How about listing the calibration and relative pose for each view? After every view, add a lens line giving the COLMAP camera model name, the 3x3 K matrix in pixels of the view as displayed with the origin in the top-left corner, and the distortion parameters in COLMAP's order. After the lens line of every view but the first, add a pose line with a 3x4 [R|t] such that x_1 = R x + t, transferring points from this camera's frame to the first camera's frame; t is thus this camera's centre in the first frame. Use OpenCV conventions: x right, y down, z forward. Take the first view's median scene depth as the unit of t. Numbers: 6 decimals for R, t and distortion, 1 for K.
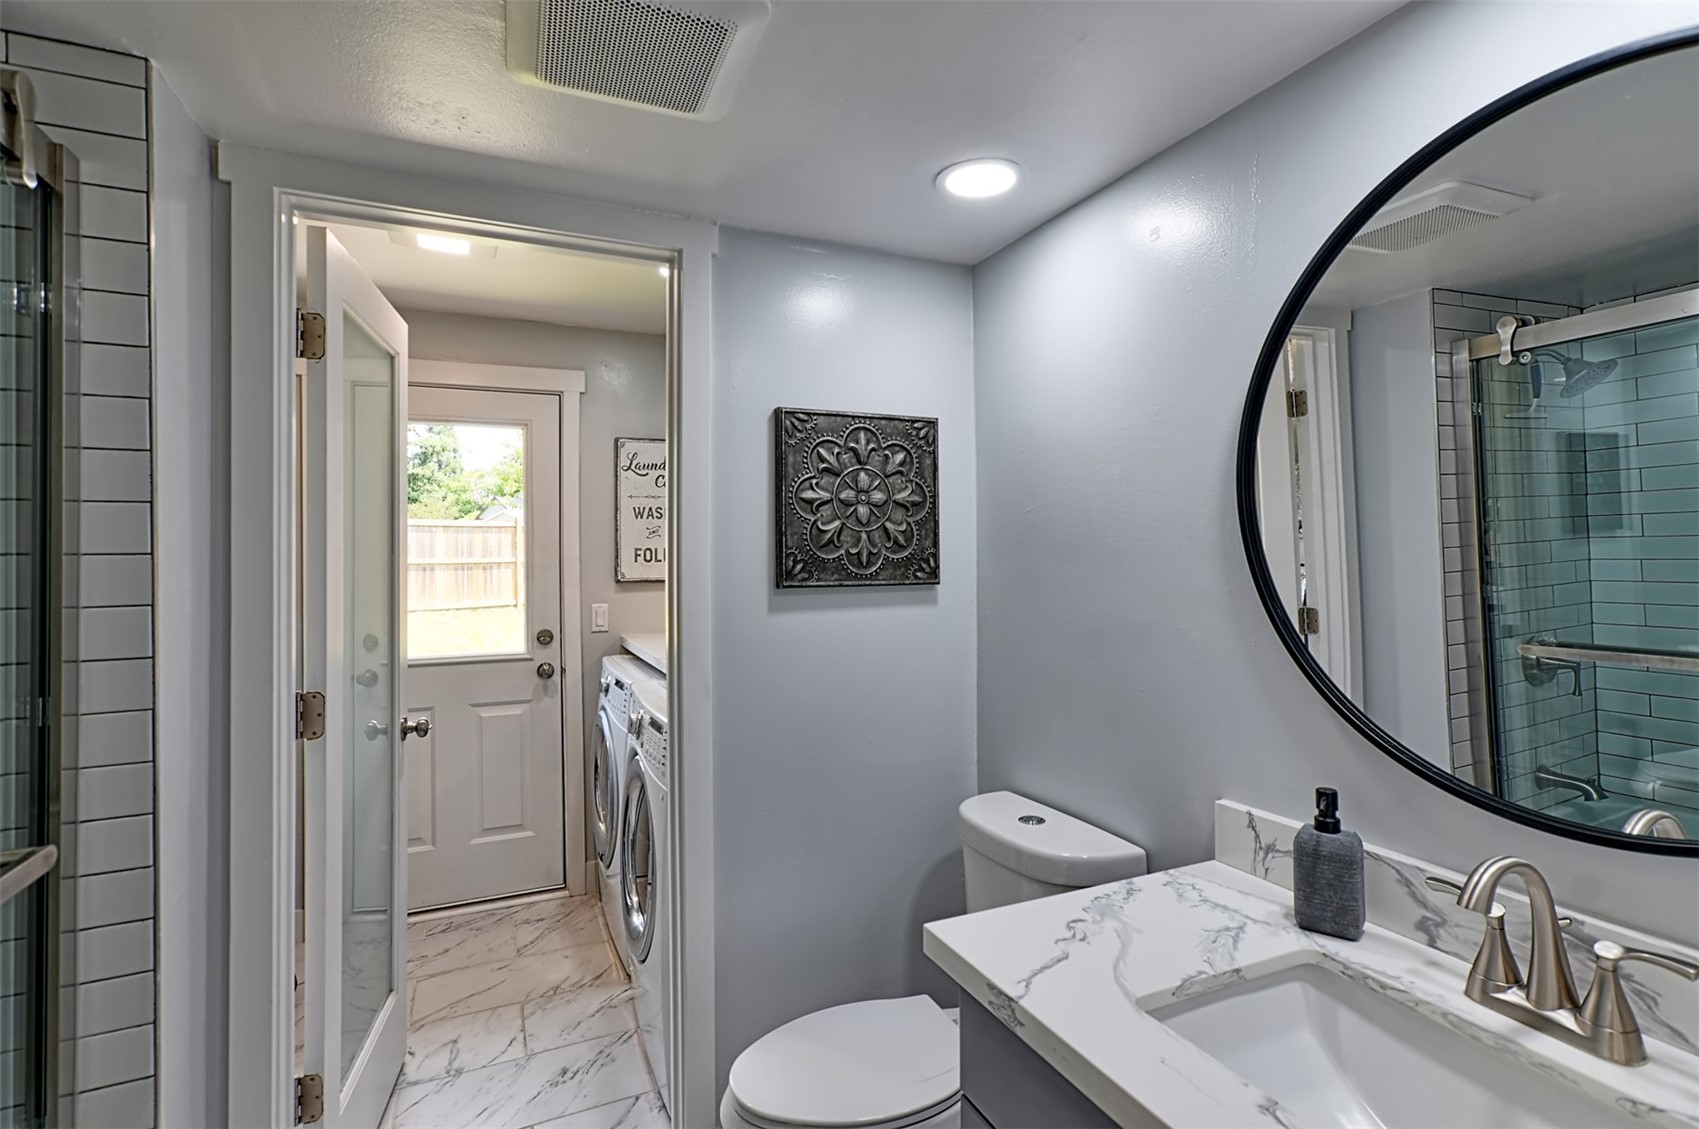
lens RADIAL K [[829.5, 0, 862.1], [0, 829.5, 566.4], [0, 0, 1]] dist [-0.015480, 0.016592]
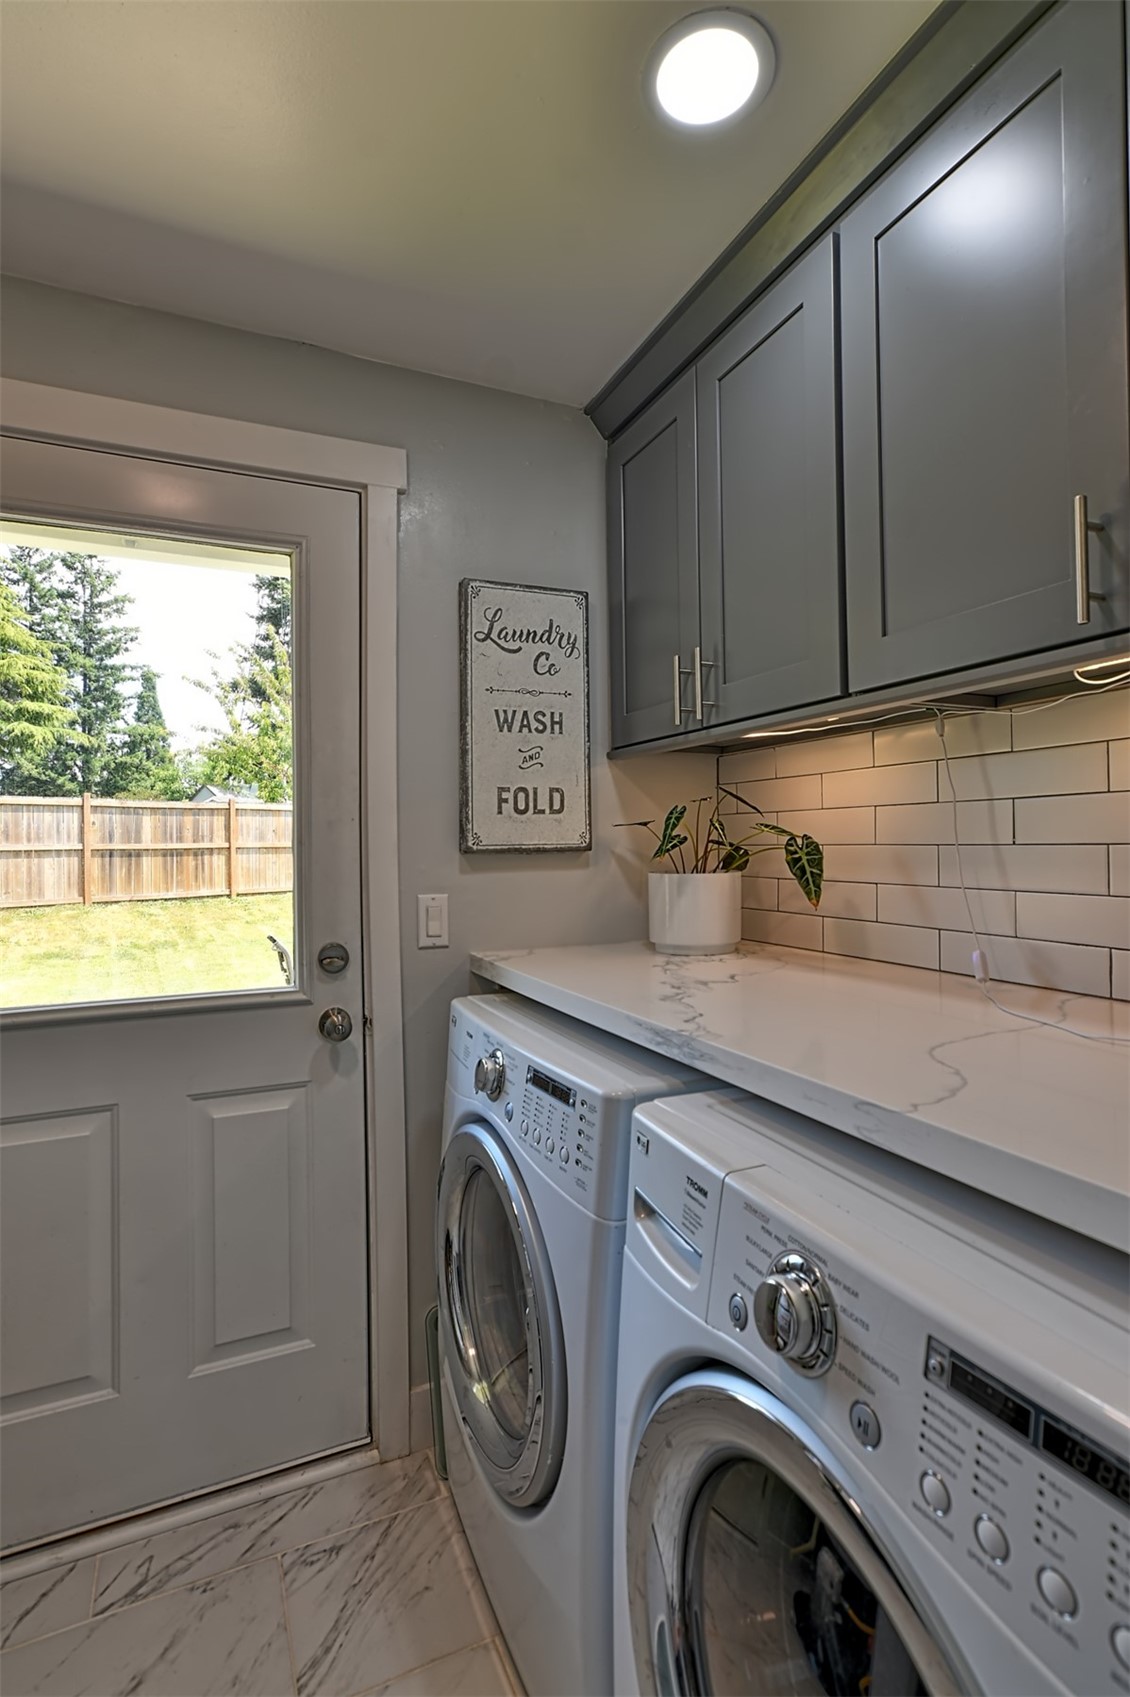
lens RADIAL K [[828.6, 0, 555.7], [0, 828.6, 840.2], [0, 0, 1]] dist [-0.015480, 0.016592]
pose [[0.999865, -0.007960, -0.014349, -0.230226], [0.007729, 0.999840, -0.016101, 0.020286], [0.014474, 0.015988, 0.999767, 0.472484]]
